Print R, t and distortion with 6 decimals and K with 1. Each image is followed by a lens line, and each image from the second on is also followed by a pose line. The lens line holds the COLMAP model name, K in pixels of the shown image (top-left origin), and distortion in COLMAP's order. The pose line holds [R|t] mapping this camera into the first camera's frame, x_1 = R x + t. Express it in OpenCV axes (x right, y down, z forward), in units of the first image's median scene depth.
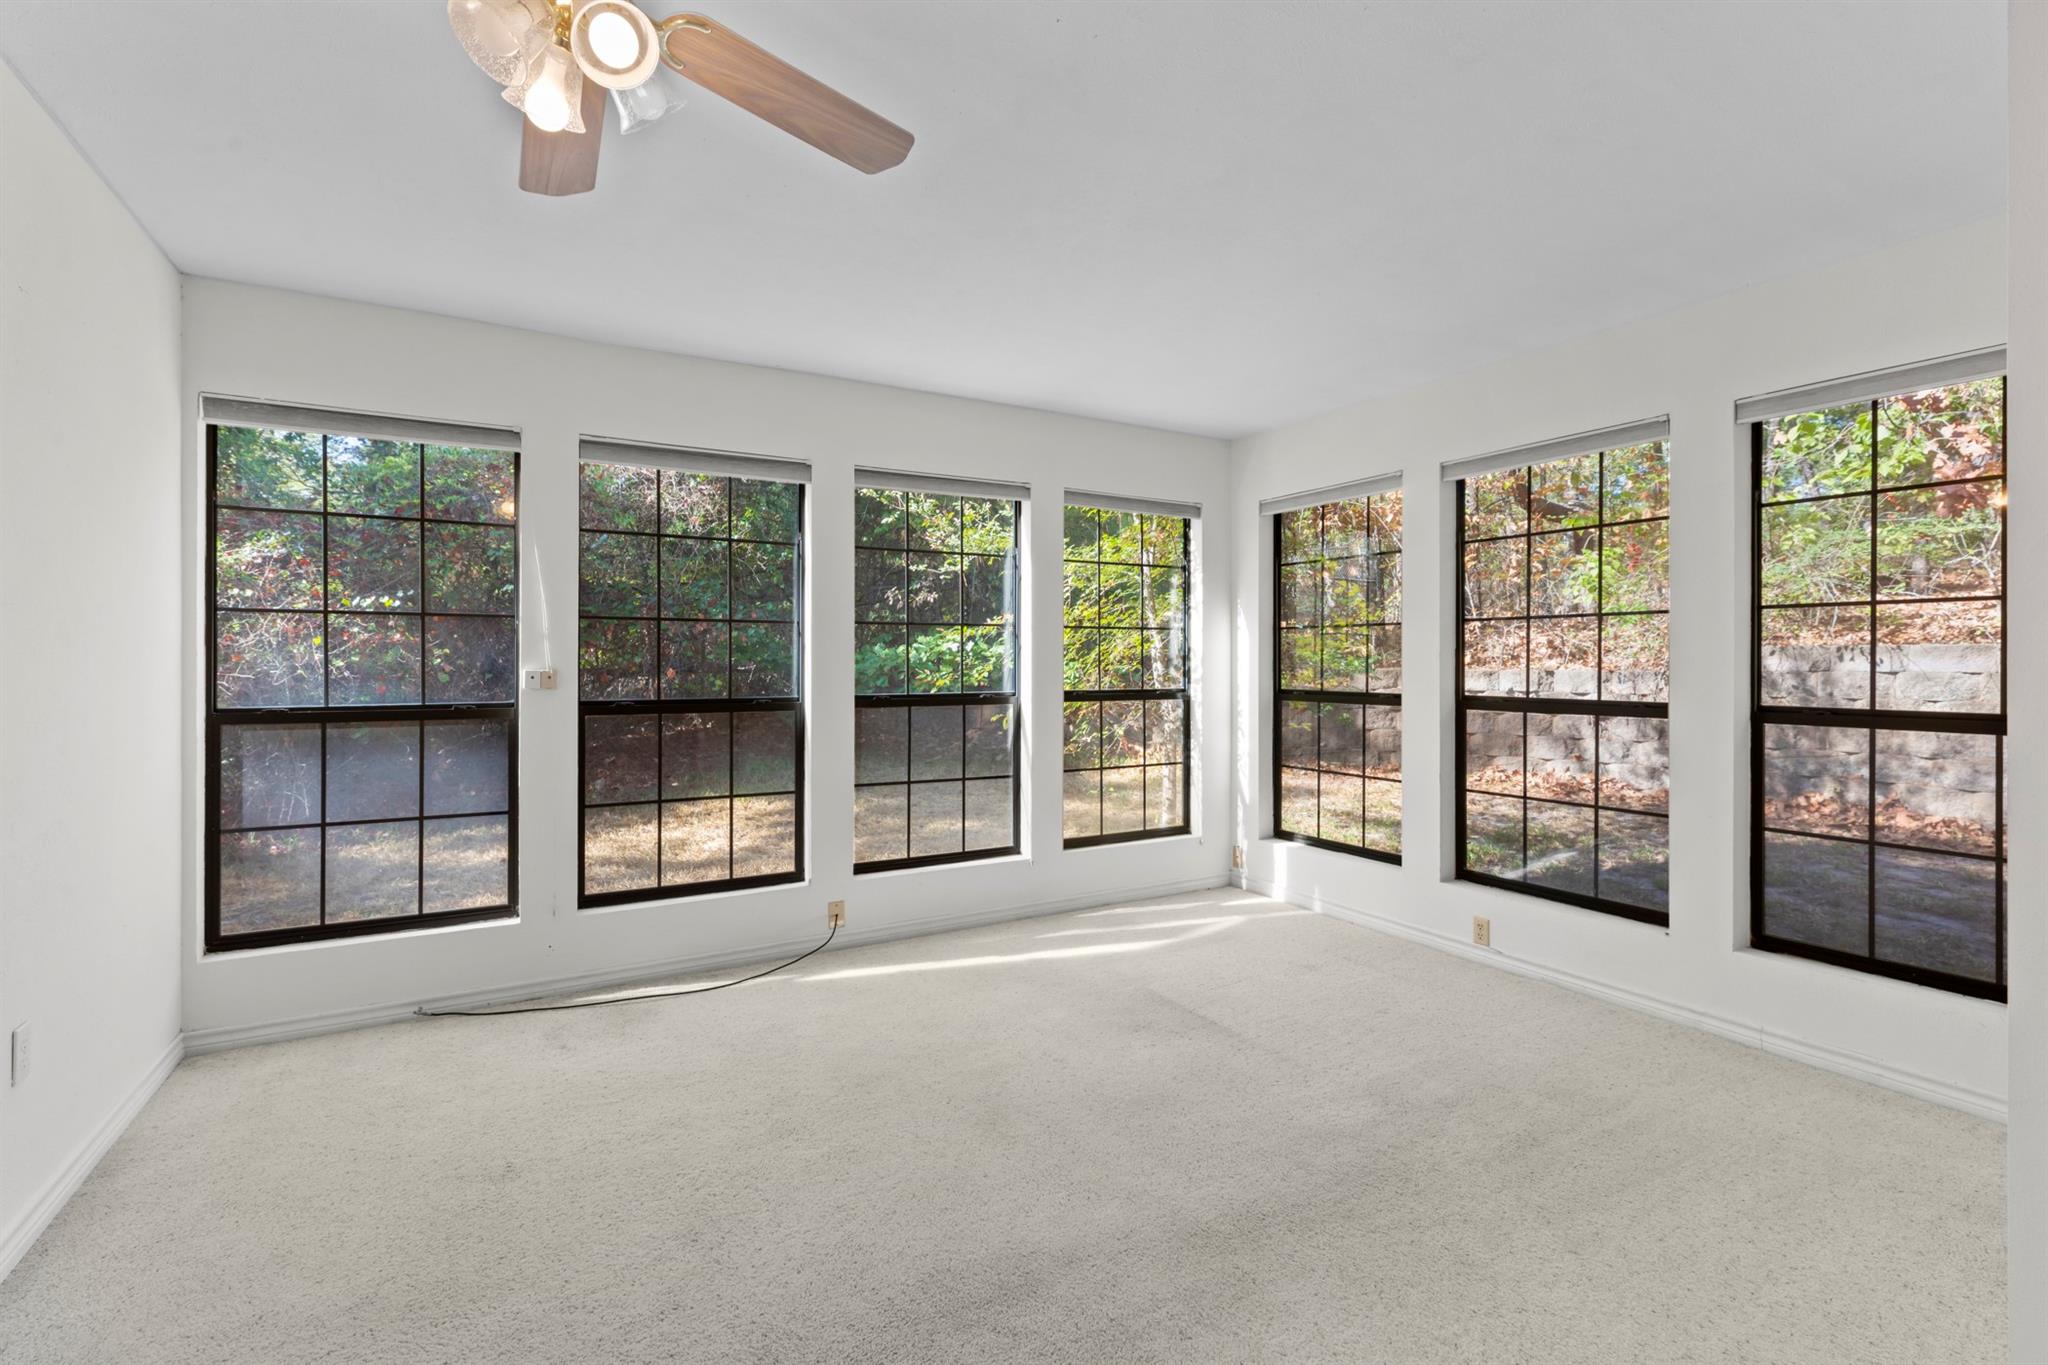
lens RADIAL K [[913.3, 0, 1020.4], [0, 913.3, 661.6], [0, 0, 1]] dist [0.003980, -0.000076]
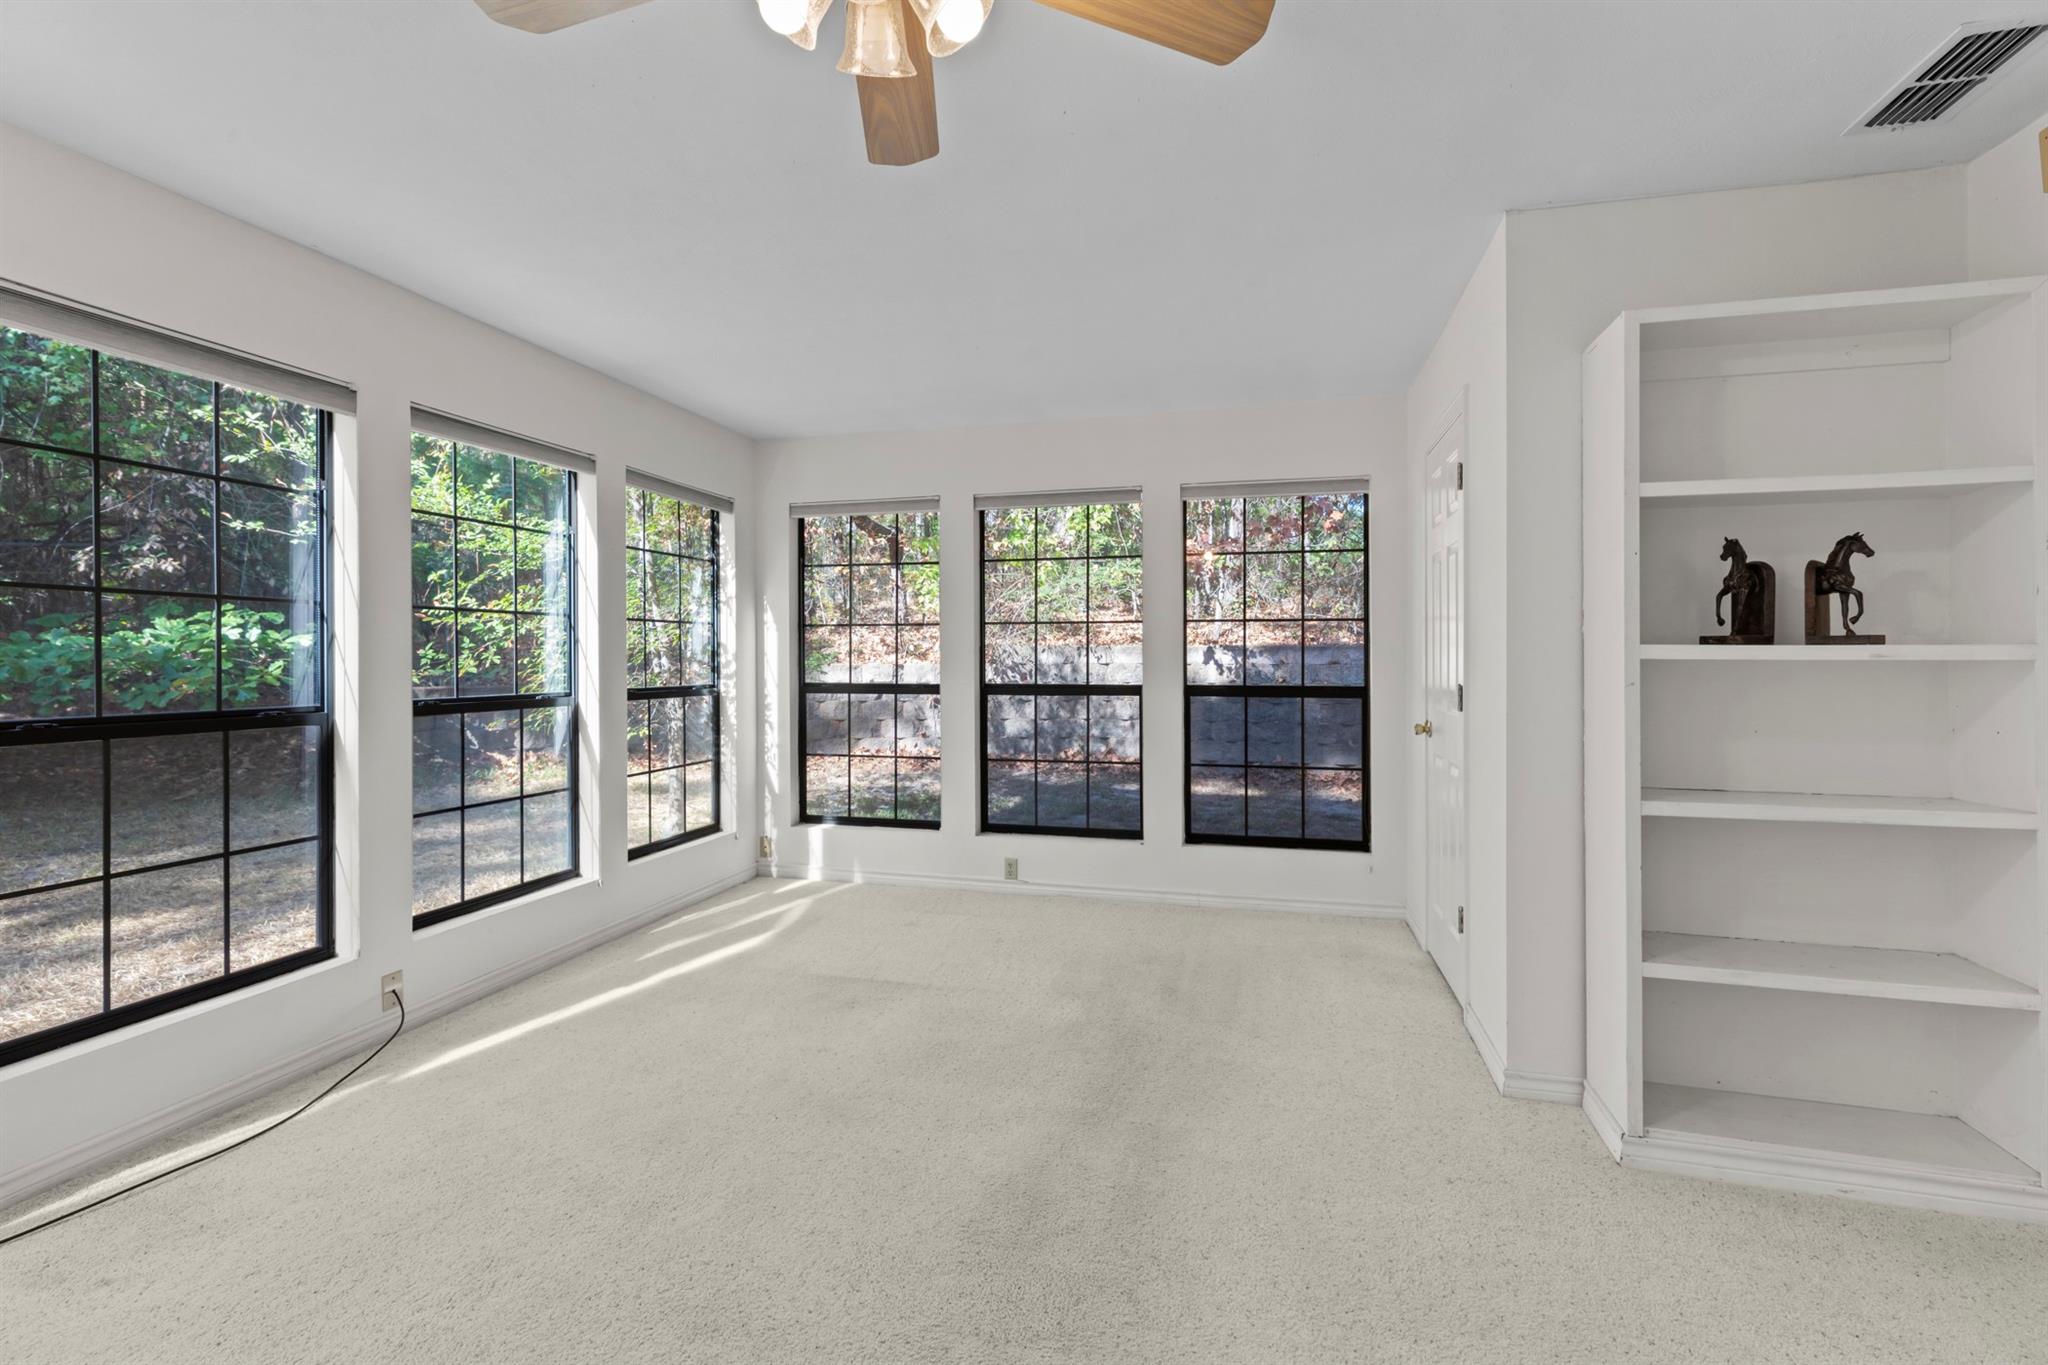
lens RADIAL K [[908.4, 0, 1032.9], [0, 908.4, 661.2], [0, 0, 1]] dist [0.006790, -0.000456]
pose [[0.702363, -0.003360, 0.711811, -0.284931], [-0.000682, 0.999985, 0.005393, -0.000779], [-0.711819, -0.004273, 0.702350, 0.070318]]
